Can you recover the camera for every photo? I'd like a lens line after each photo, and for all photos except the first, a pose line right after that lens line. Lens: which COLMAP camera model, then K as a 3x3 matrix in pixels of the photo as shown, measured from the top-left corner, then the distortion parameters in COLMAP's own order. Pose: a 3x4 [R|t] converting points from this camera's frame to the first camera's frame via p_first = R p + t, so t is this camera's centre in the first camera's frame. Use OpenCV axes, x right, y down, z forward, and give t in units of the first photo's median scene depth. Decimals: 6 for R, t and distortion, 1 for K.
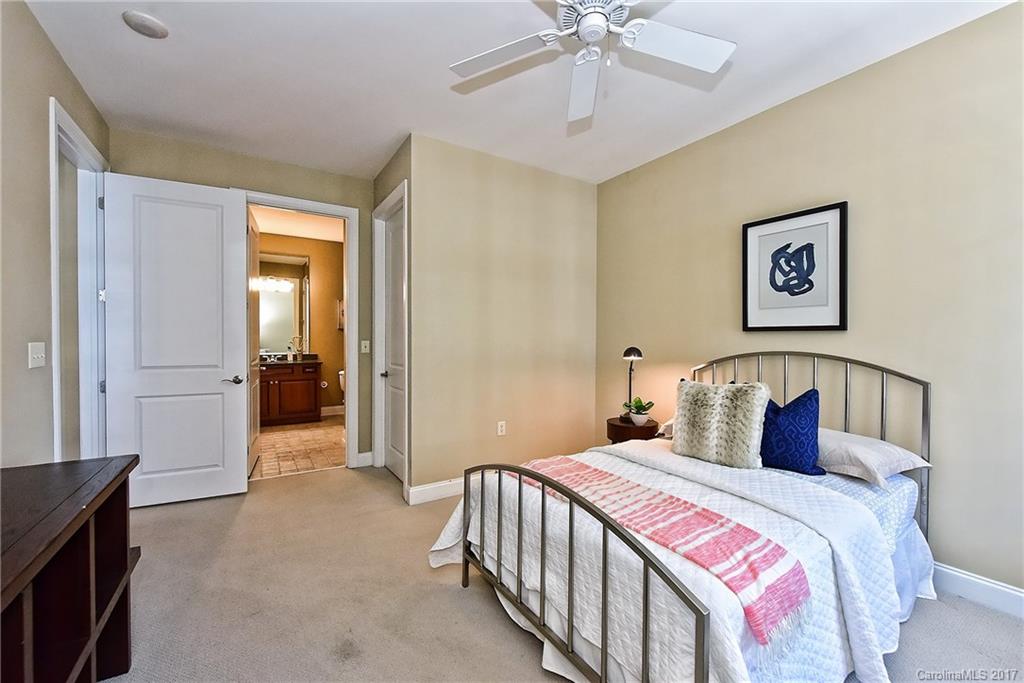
lens RADIAL K [[416.6, 0, 518.7], [0, 416.6, 343.7], [0, 0, 1]] dist [-0.000212, 0.000038]
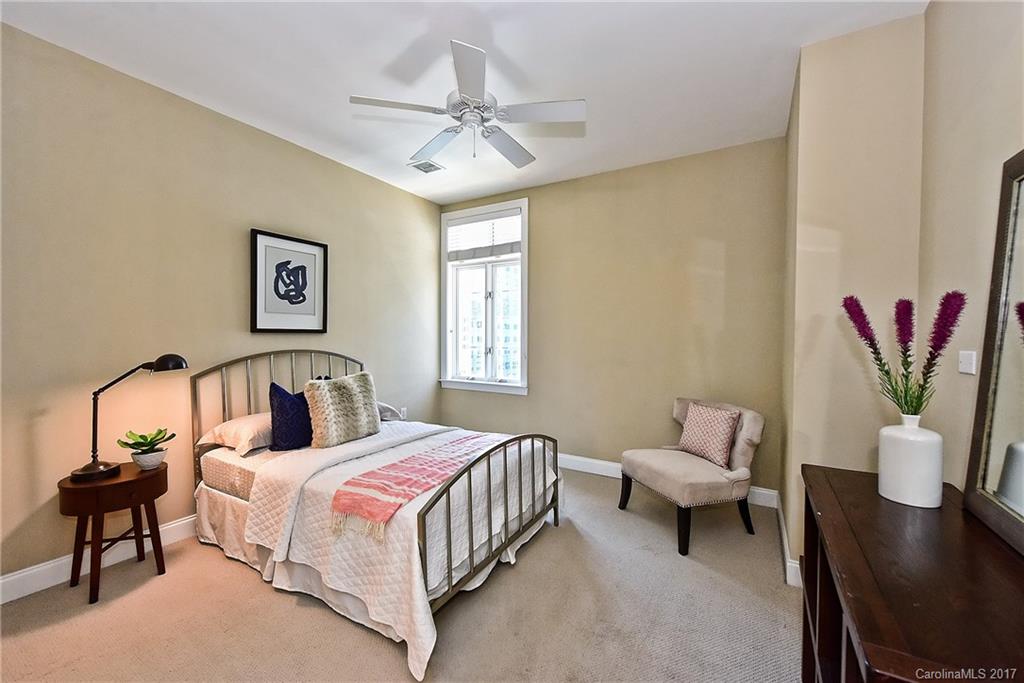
lens RADIAL K [[405.5, 0, 514.1], [0, 405.5, 342.6], [0, 0, 1]] dist [0.000785, -0.000274]
pose [[-0.451123, -0.023491, 0.892152, -0.740496], [0.009036, 0.999482, 0.030886, -0.034377], [-0.892416, 0.021995, -0.450677, 0.998417]]
